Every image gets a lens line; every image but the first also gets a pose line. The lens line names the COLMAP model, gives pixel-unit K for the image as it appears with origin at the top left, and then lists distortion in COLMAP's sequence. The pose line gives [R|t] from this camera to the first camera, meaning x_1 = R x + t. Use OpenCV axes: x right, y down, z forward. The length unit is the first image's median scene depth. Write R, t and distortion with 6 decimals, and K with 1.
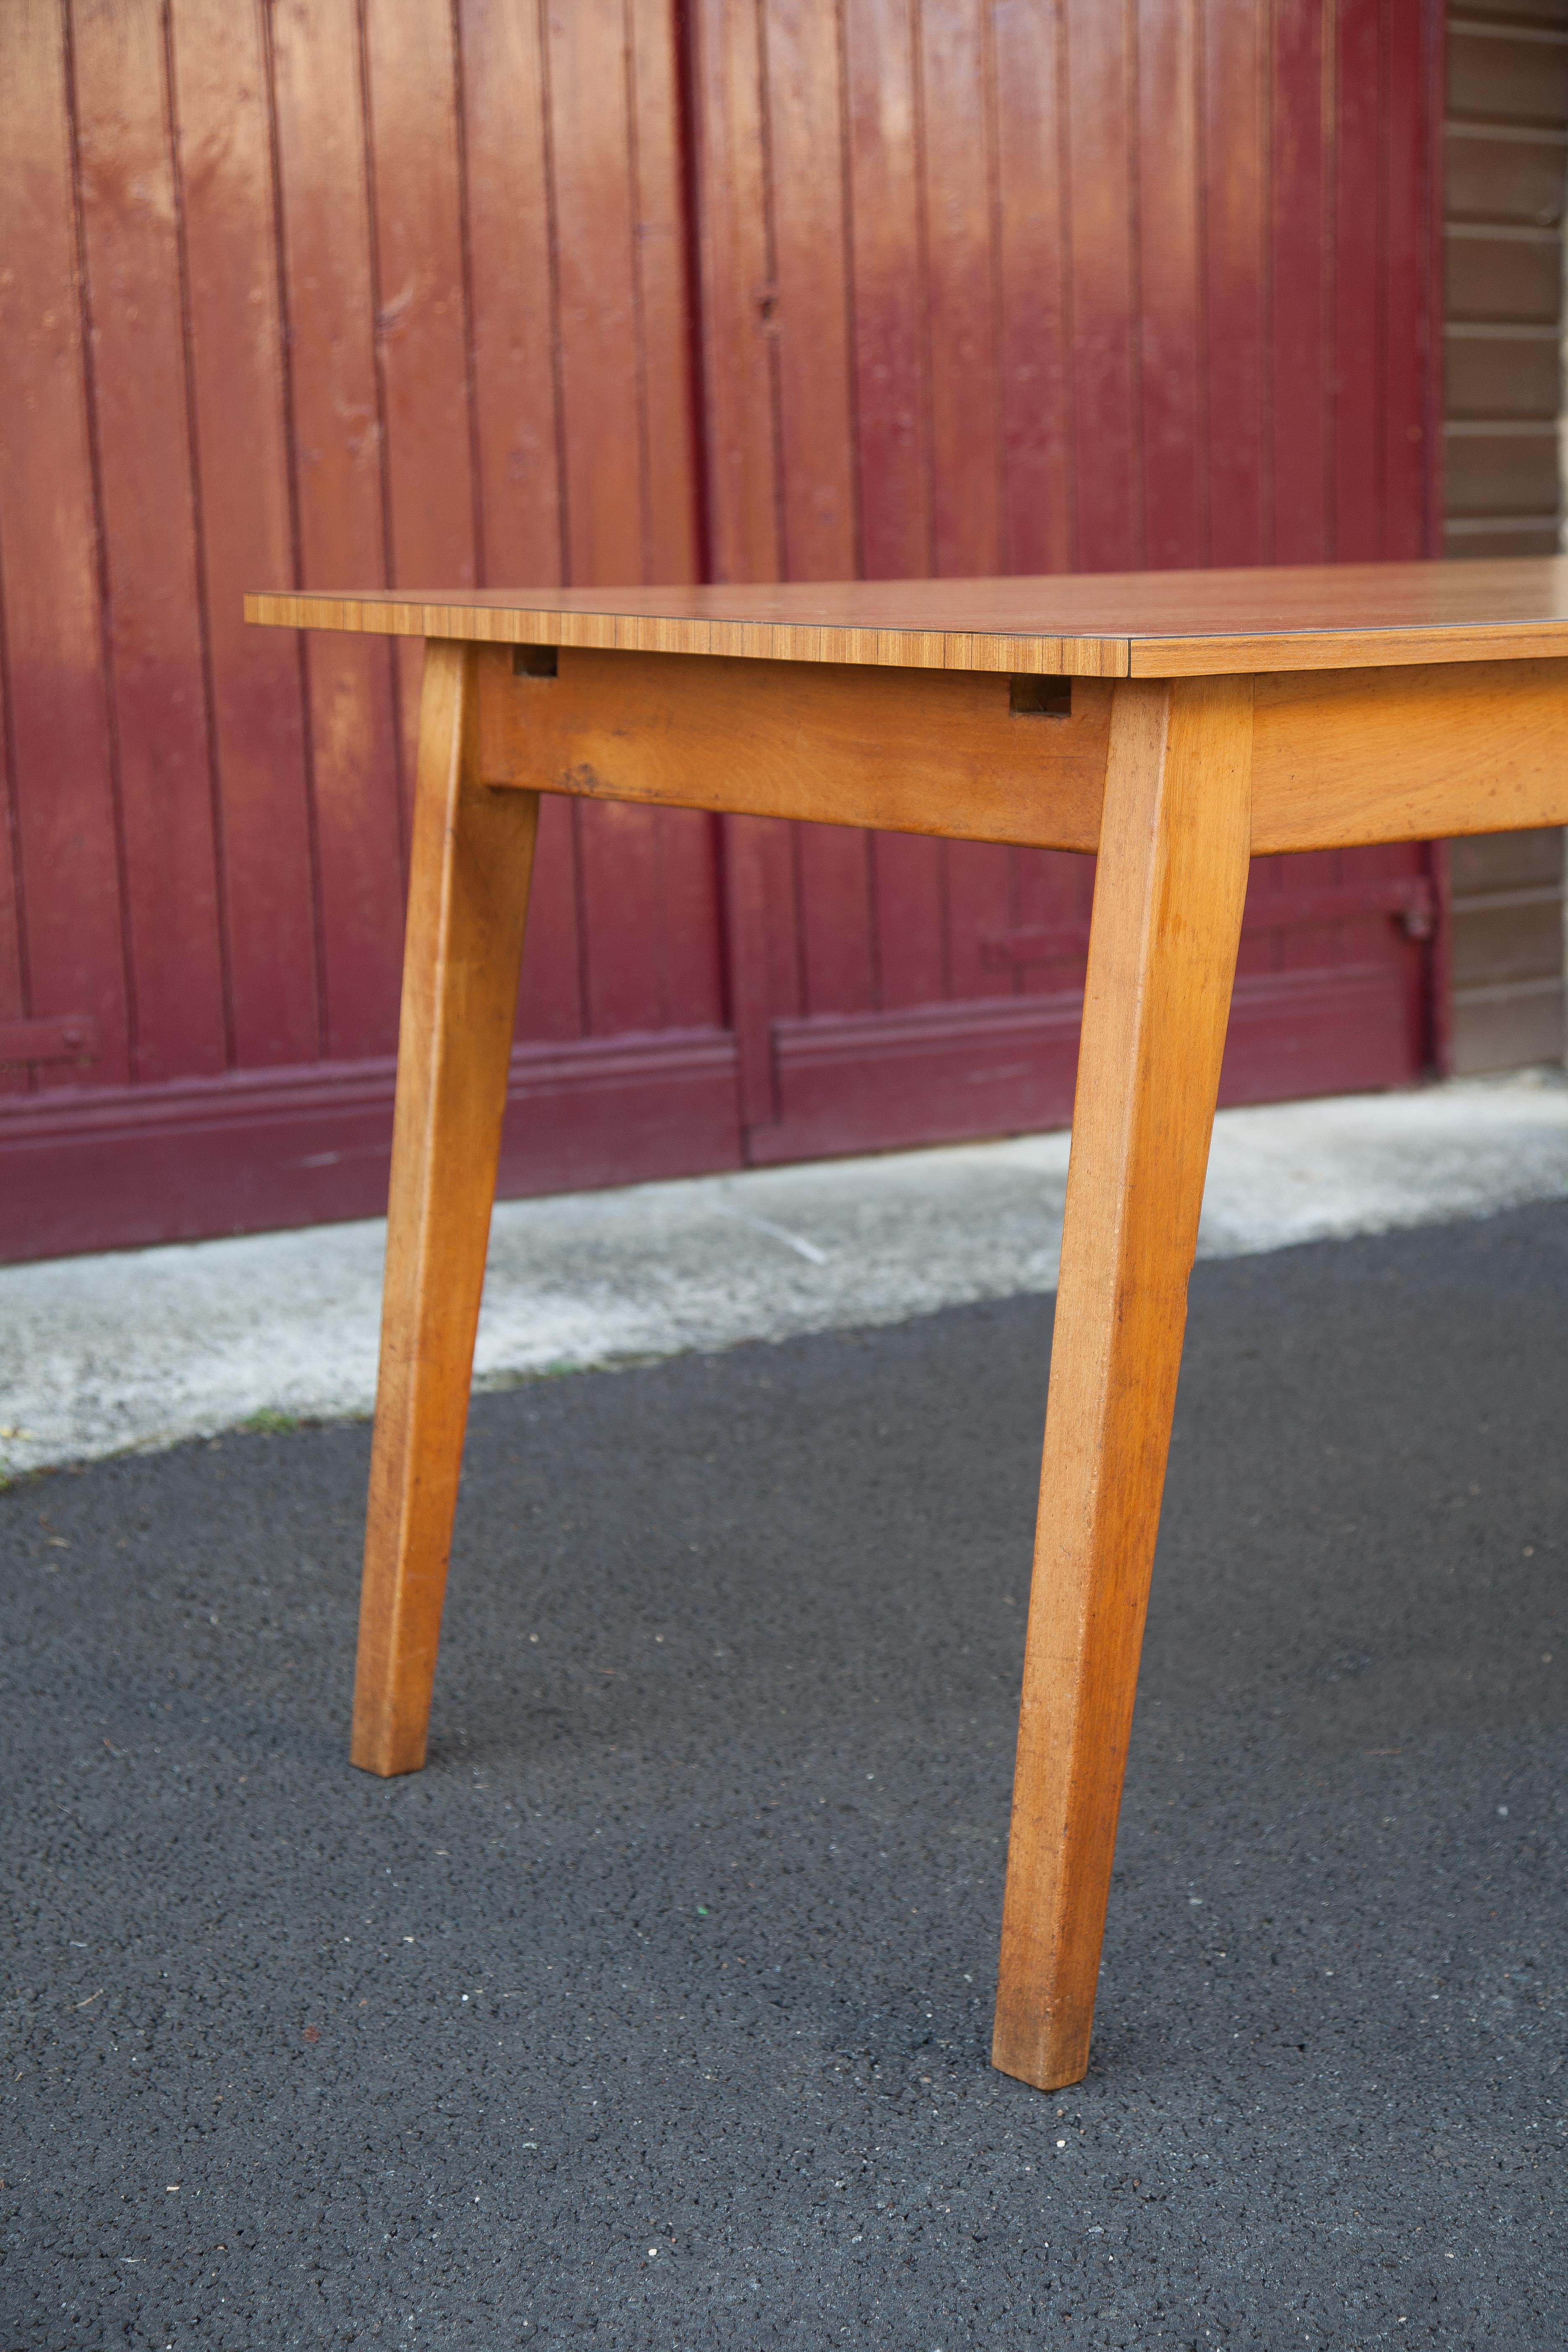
lens RADIAL K [[3800.0, 0, 833.0], [0, 3800.0, 1162.6], [0, 0, 1]] dist [0.218060, 0.000000]
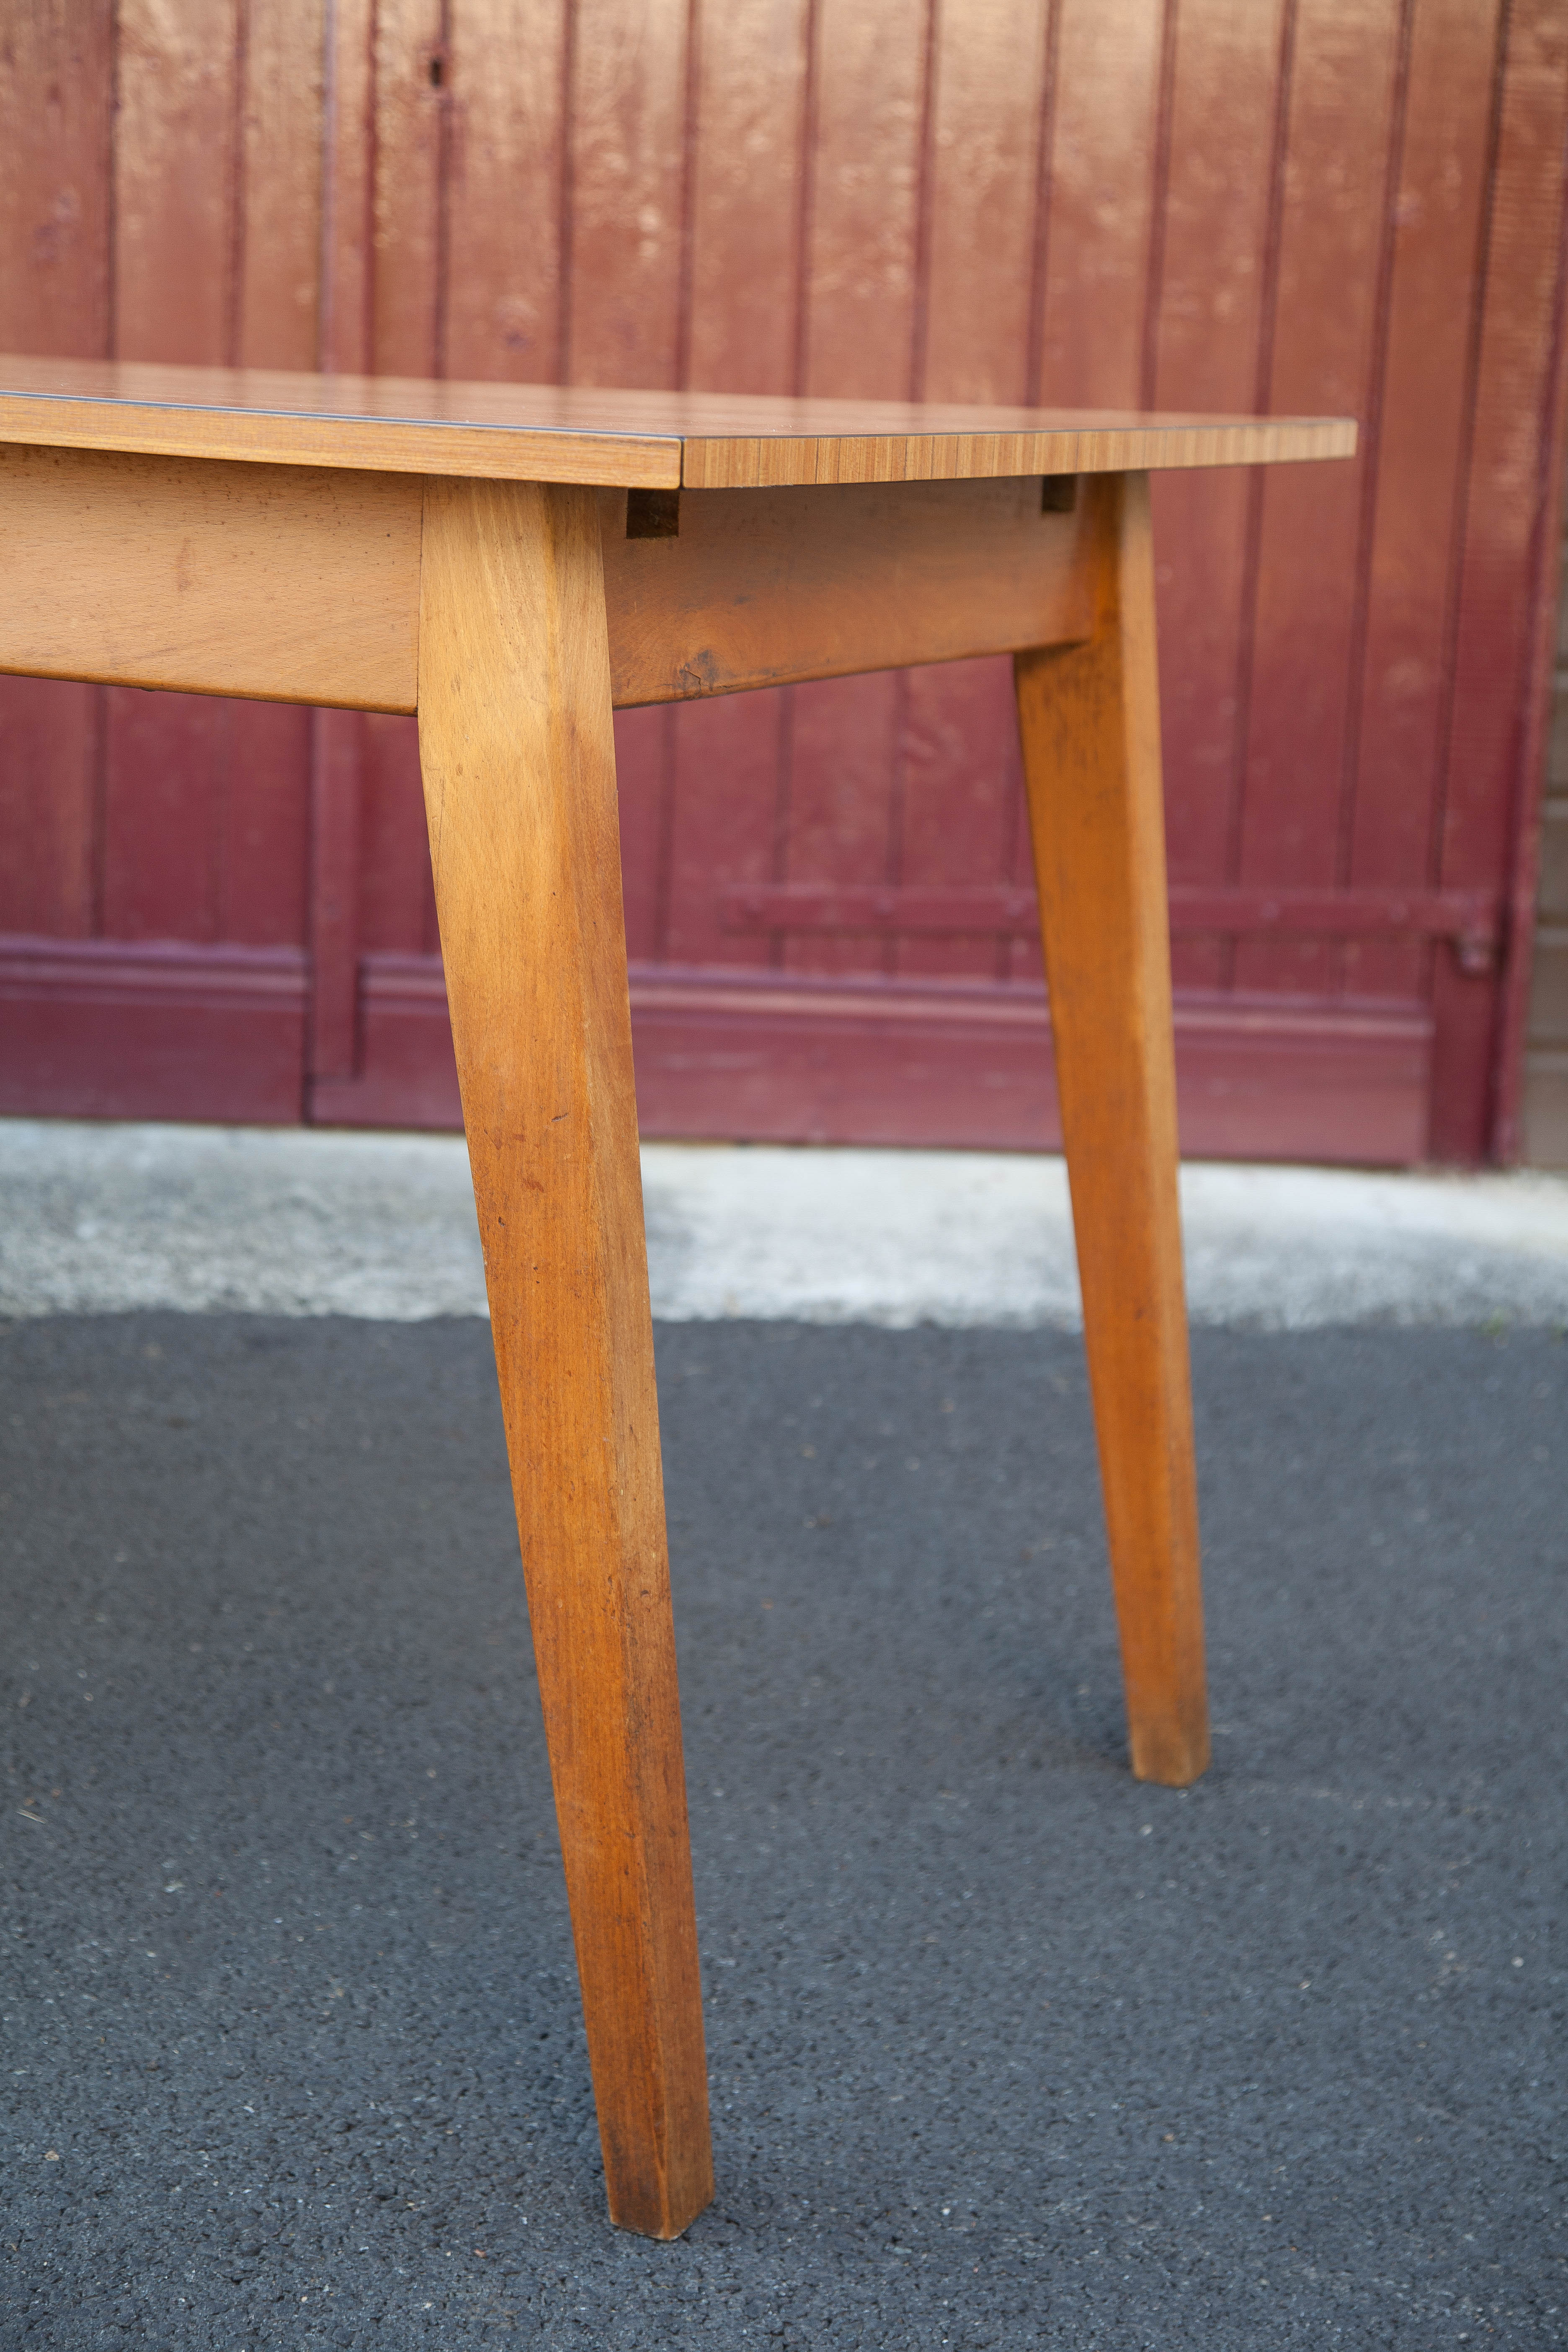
lens RADIAL K [[3965.4, 0, 796.4], [0, 3965.4, 1183.6], [0, 0, 1]] dist [0.217162, 0.000000]
pose [[0.860362, 0.148301, -0.487630, 0.509064], [-0.142619, 0.988563, 0.049014, -0.045061], [0.489322, 0.027376, 0.871673, 0.312776]]
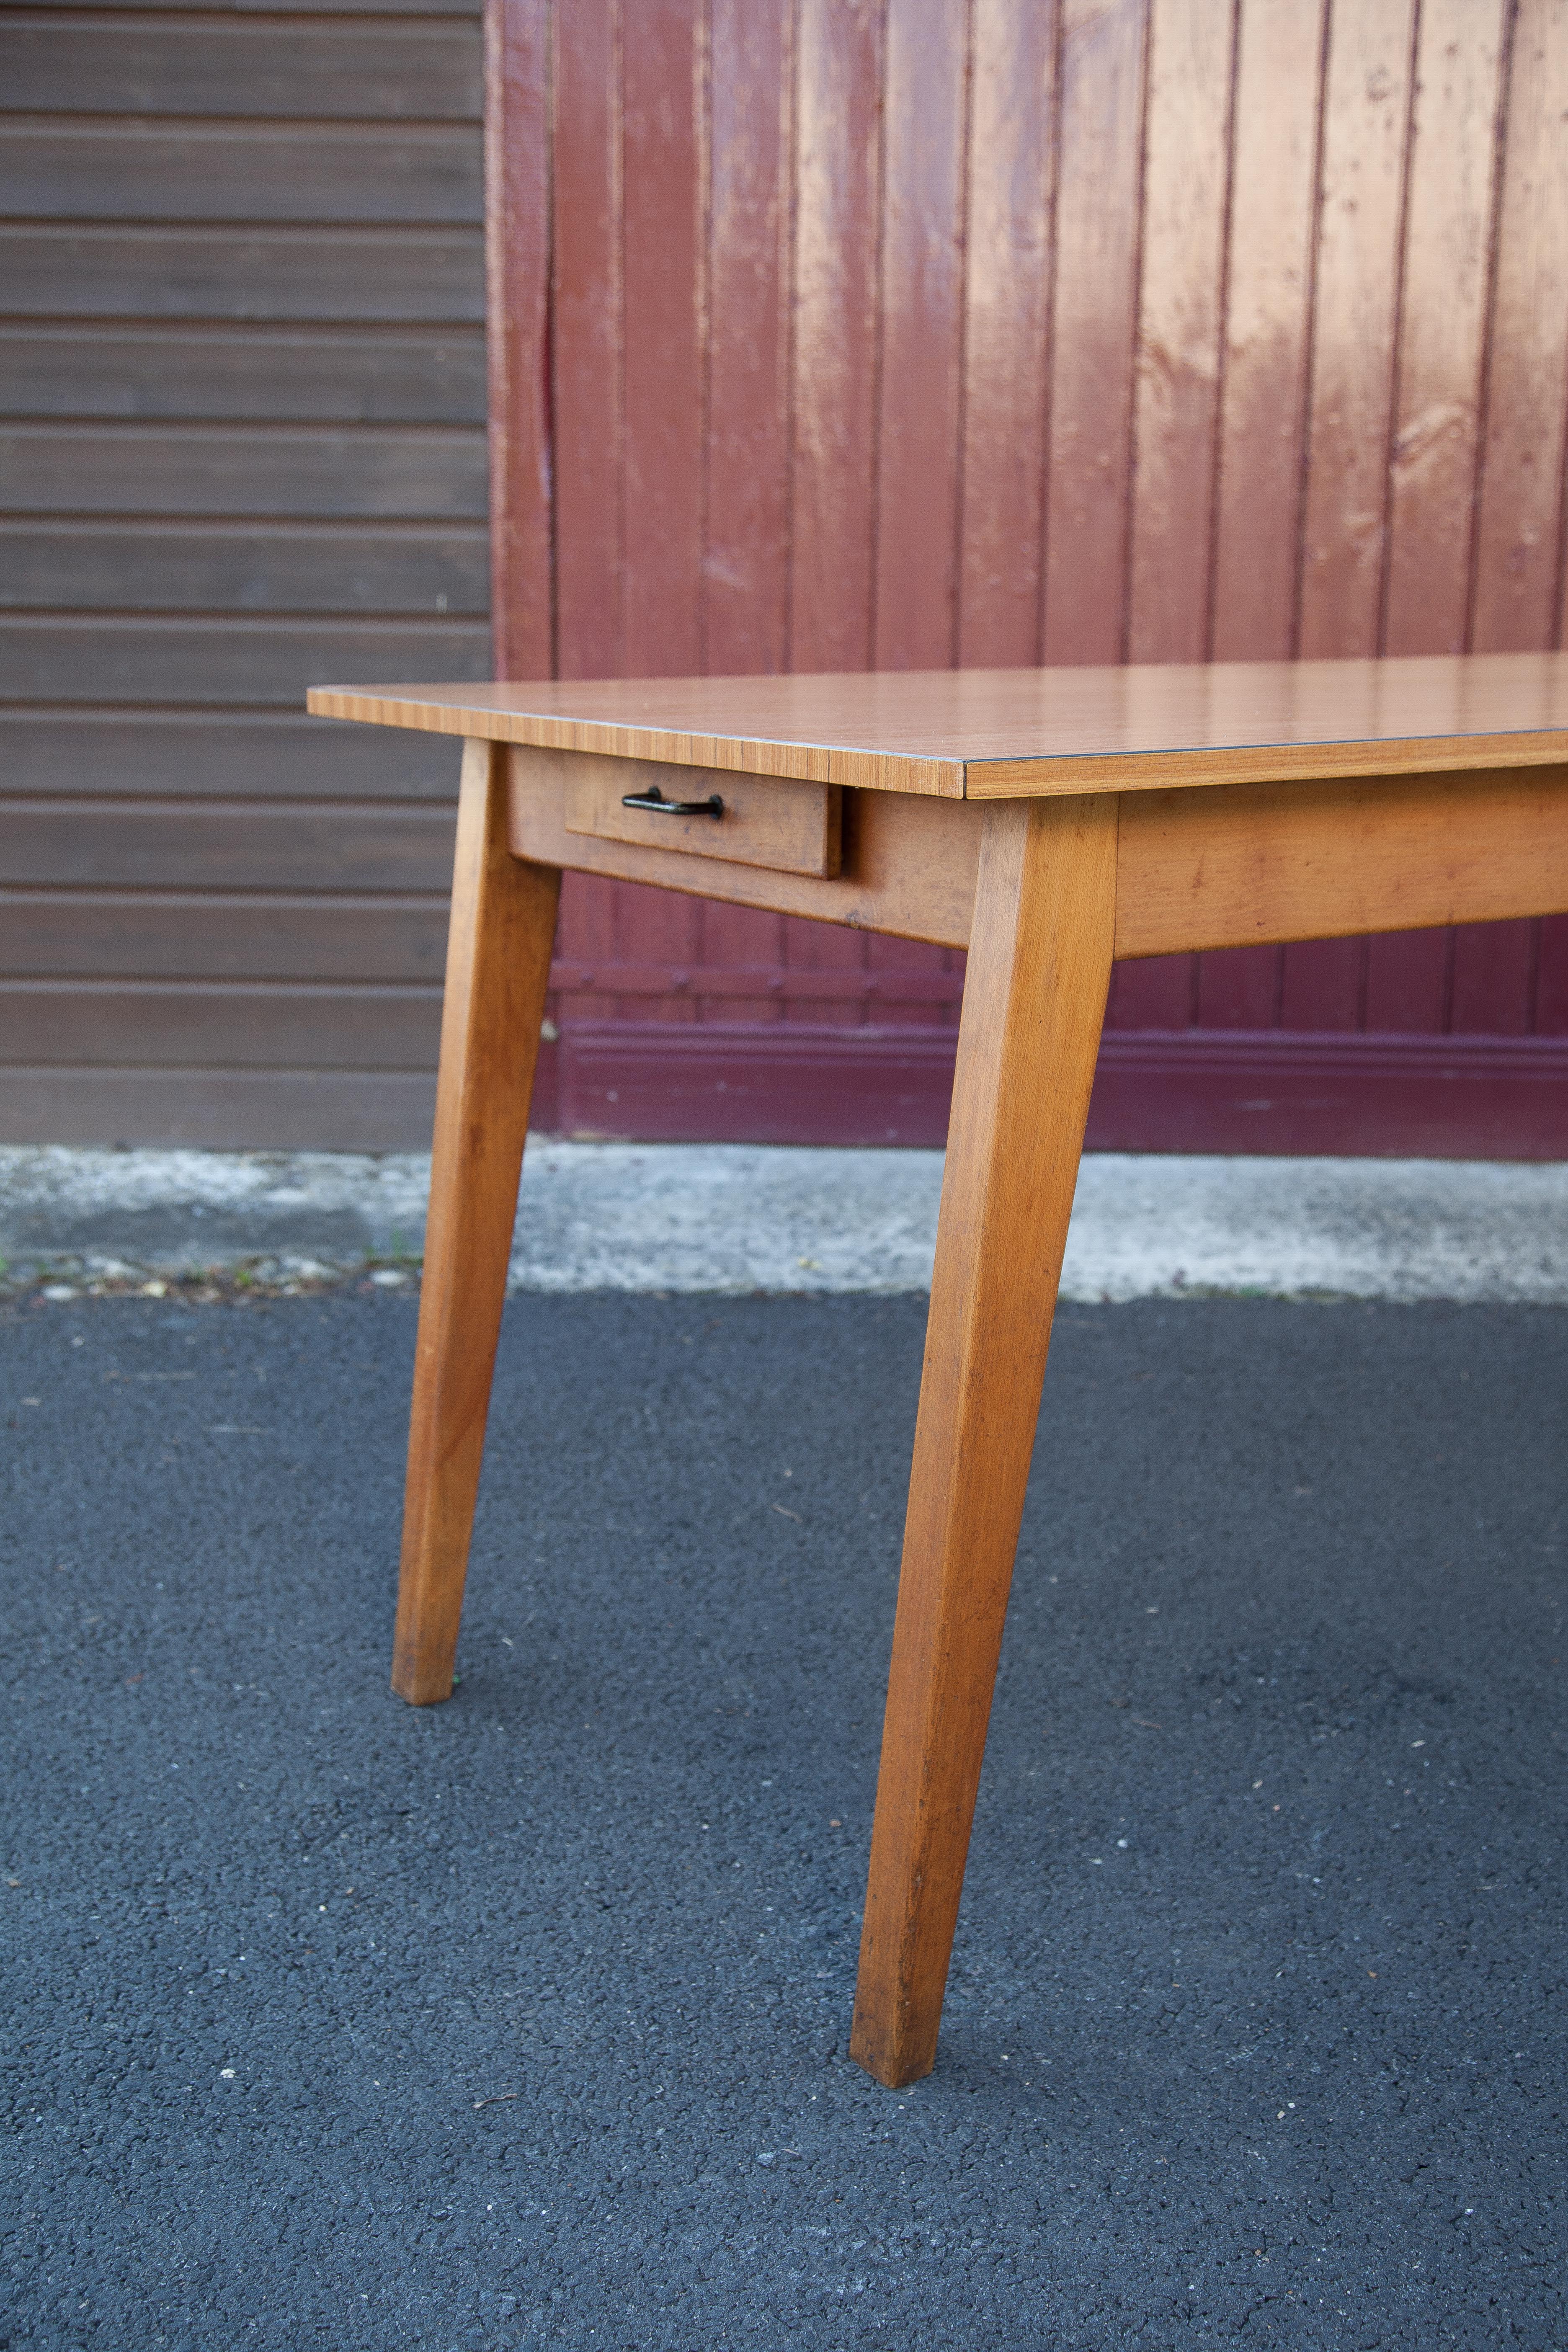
lens RADIAL K [[2704.0, 0, 768.3], [0, 2704.0, 1193.6], [0, 0, 1]] dist [0.068479, 0.000000]
pose [[0.740839, 0.148748, -0.655005, 0.332037], [-0.114364, 0.988865, 0.095216, -0.037737], [0.661875, 0.004369, 0.749602, 0.193642]]
